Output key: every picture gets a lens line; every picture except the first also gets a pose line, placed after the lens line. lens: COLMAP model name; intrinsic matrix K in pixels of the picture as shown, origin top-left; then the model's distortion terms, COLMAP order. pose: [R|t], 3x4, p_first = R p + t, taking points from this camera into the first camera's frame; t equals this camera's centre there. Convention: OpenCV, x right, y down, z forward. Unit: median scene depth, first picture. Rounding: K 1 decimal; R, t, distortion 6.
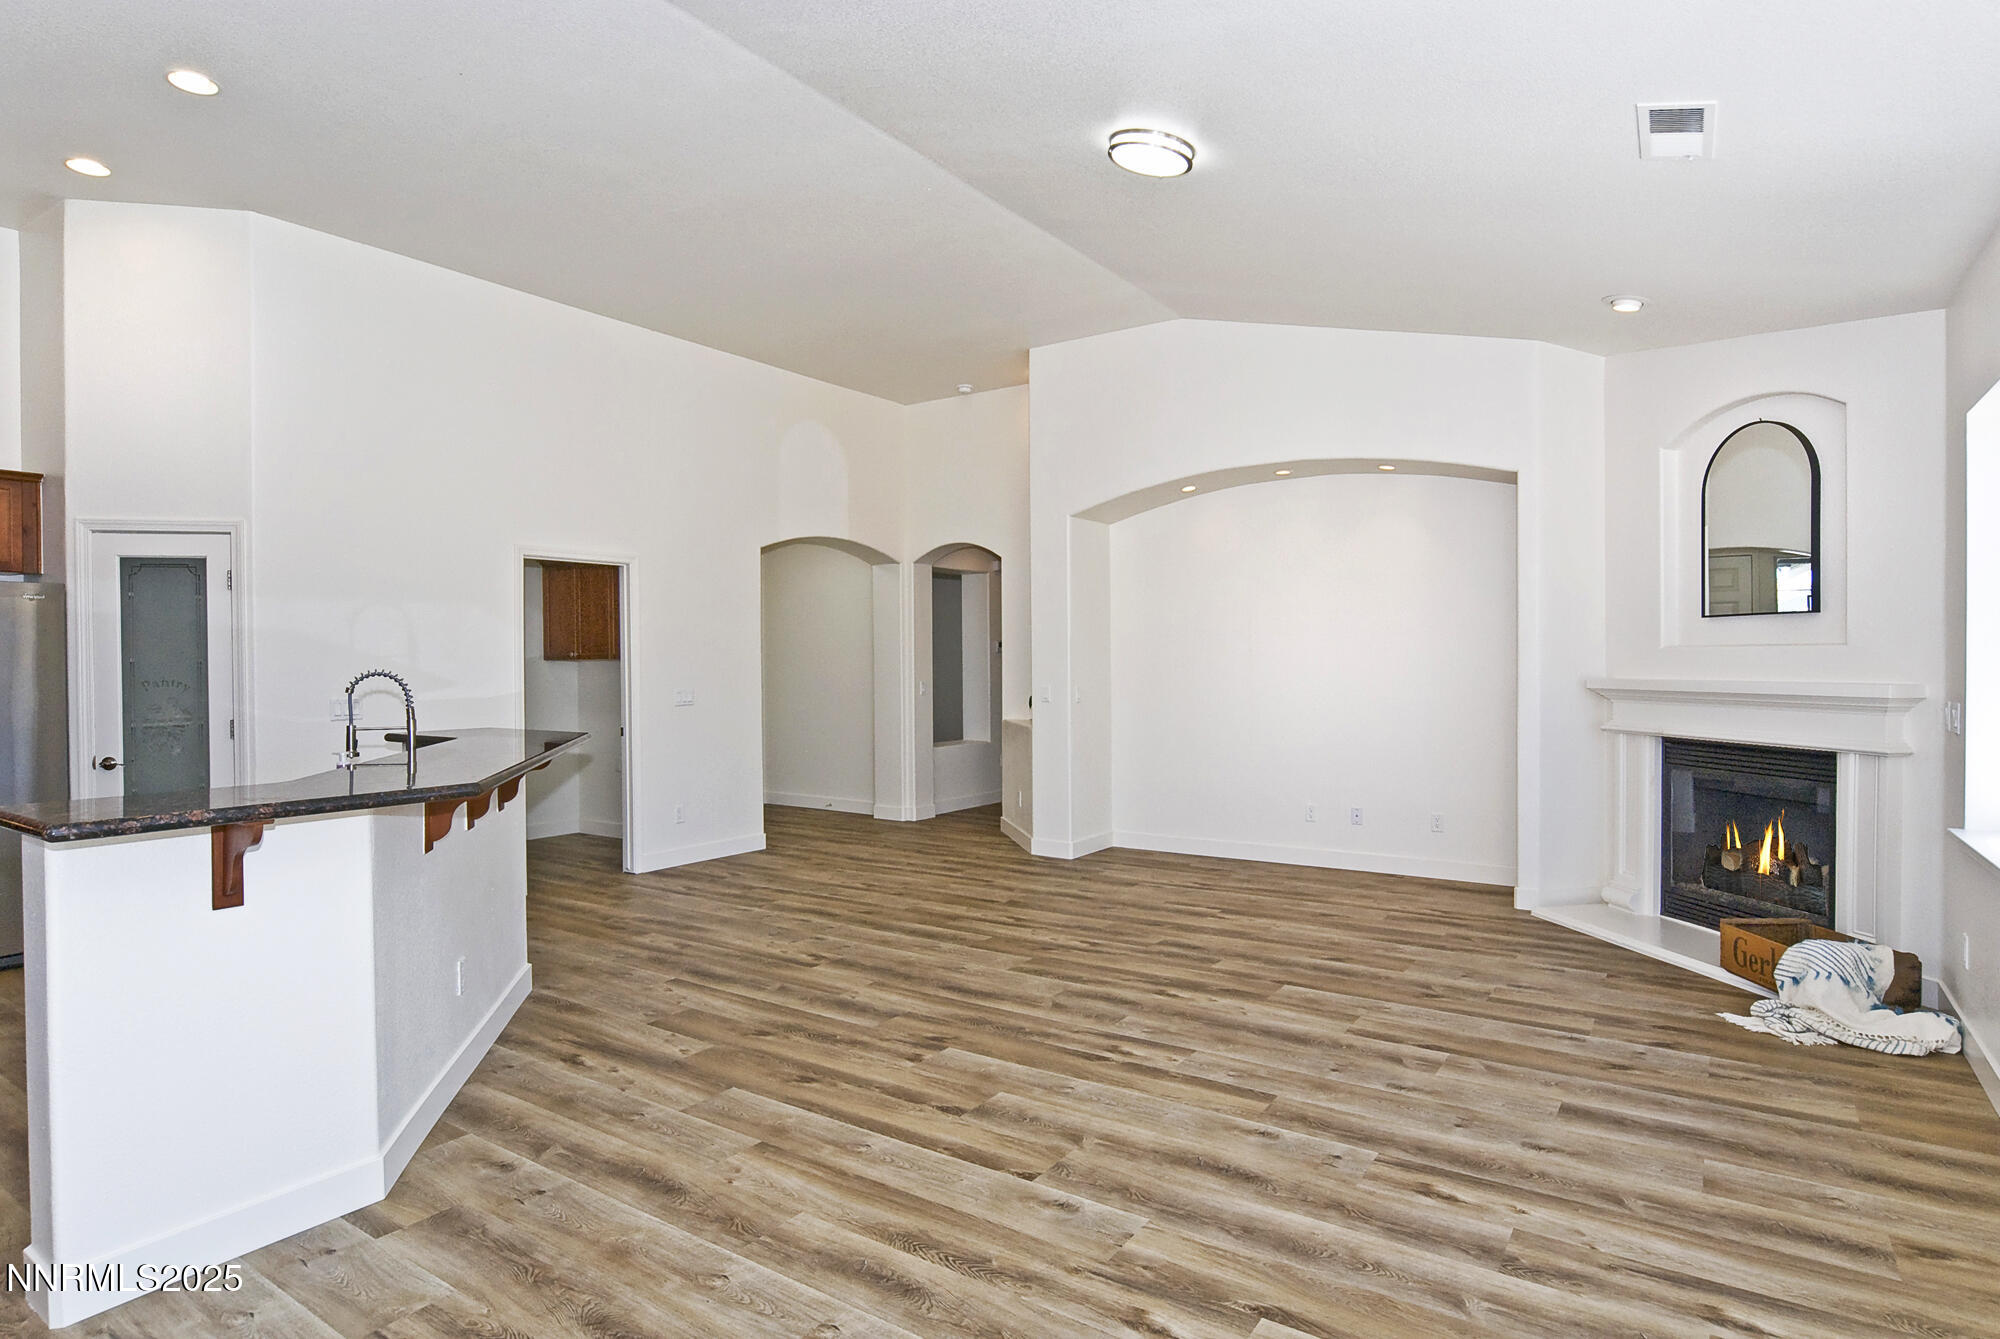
lens RADIAL K [[1069.7, 0, 1000.0], [0, 1069.7, 669.5], [0, 0, 1]] dist [0.000298, 0.000084]
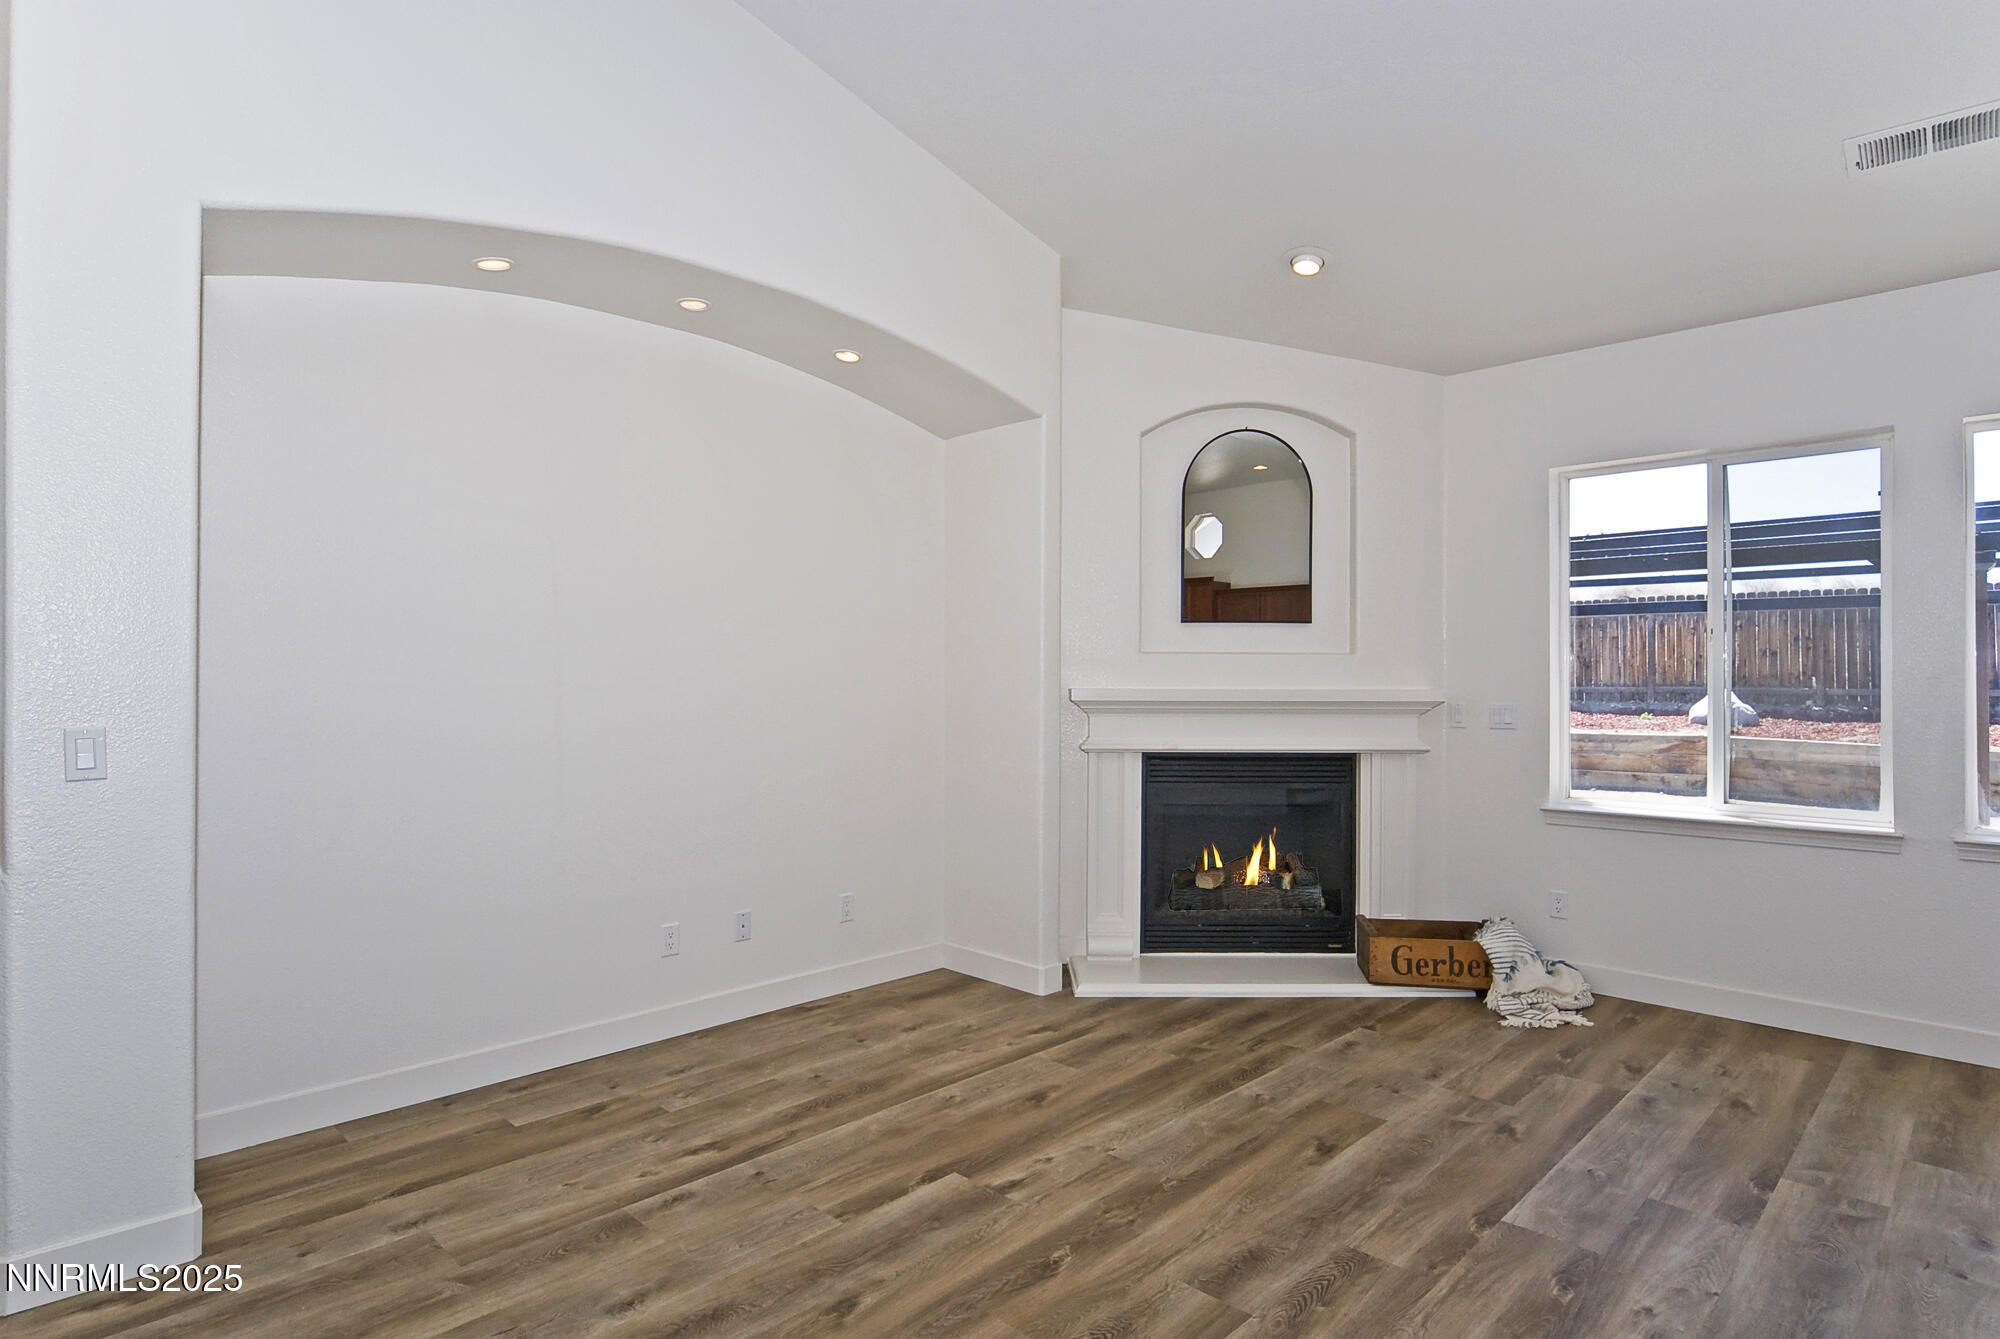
lens RADIAL K [[1014.5, 0, 1000.0], [0, 1014.5, 669.5], [0, 0, 1]] dist [-0.004209, -0.001372]
pose [[0.171233, 0.007572, 0.985201, -0.357135], [-0.000245, 0.999971, -0.007643, -0.018976], [-0.985231, 0.001068, 0.171230, 1.168819]]
